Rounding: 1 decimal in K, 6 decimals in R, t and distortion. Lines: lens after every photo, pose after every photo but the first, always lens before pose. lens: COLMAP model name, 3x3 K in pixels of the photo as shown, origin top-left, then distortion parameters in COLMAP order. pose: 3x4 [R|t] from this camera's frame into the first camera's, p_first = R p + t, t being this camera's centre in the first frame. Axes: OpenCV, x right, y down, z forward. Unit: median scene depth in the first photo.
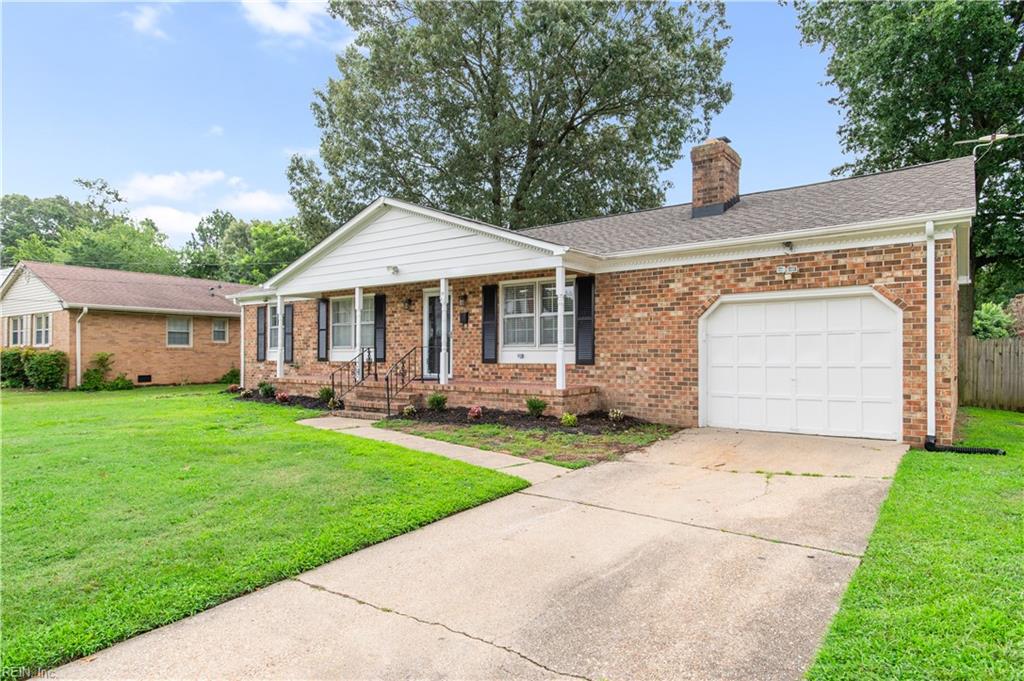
lens RADIAL K [[612.6, 0, 495.3], [0, 612.6, 347.9], [0, 0, 1]] dist [0.040066, 0.000197]
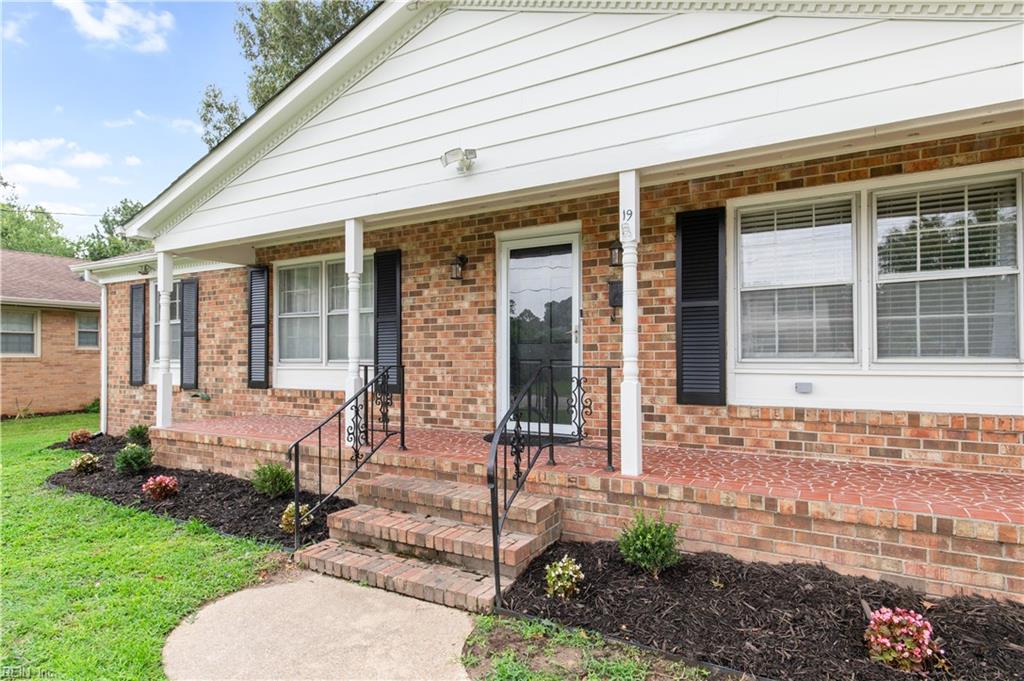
lens RADIAL K [[571.6, 0, 498.8], [0, 571.6, 347.5], [0, 0, 1]] dist [0.027499, -0.001903]
pose [[0.990671, -0.003942, 0.136215, -0.195788], [0.004639, 0.999978, -0.004799, -0.011412], [-0.136194, 0.005386, 0.990668, 0.662214]]
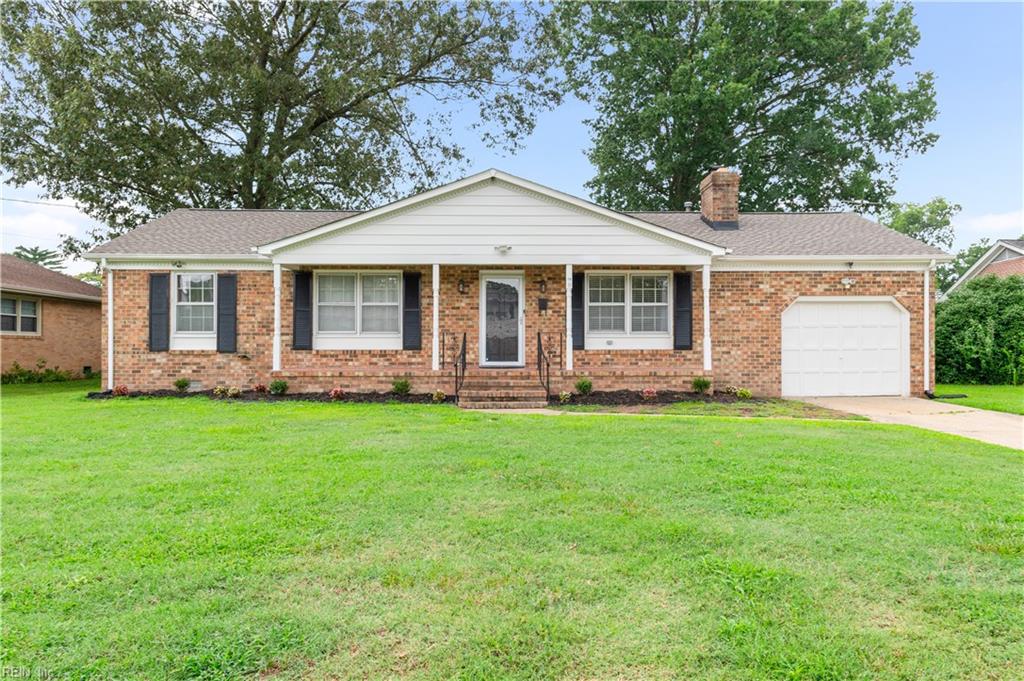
lens RADIAL K [[743.1, 0, 512.0], [0, 743.1, 340.5], [0, 0, 1]] dist [0.023322, -0.004496]
pose [[0.770252, 0.007319, 0.637698, -0.896445], [-0.005545, 0.999973, -0.004778, 0.016577], [-0.637715, 0.000144, 0.770272, 0.120960]]
